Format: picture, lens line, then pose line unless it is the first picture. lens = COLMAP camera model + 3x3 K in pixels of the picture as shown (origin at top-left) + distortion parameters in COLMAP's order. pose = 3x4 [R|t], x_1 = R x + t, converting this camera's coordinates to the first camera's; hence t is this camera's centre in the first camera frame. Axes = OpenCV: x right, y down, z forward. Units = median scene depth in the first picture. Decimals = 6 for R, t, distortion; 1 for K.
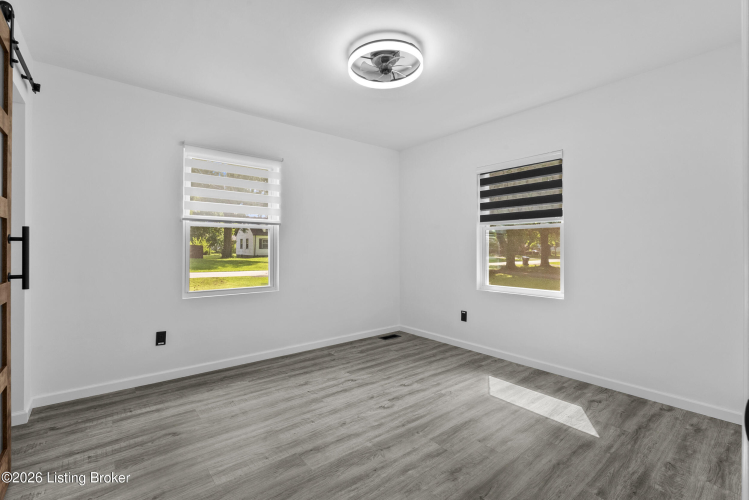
lens RADIAL K [[336.9, 0, 371.7], [0, 336.9, 244.7], [0, 0, 1]] dist [-0.003979, 0.000464]
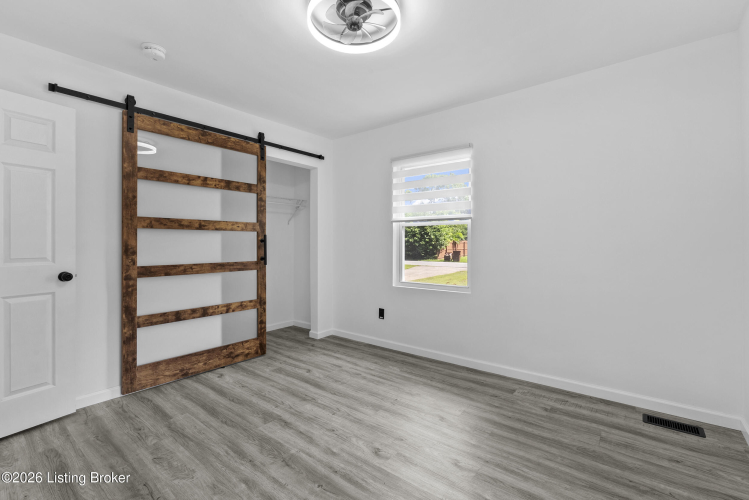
lens RADIAL K [[336.9, 0, 371.7], [0, 336.9, 244.7], [0, 0, 1]] dist [-0.003979, 0.000464]
pose [[0.210900, -0.000277, -0.977508, 0.669327], [0.009752, 0.999951, 0.001820, 0.005404], [0.977459, -0.009917, 0.210893, 0.703671]]
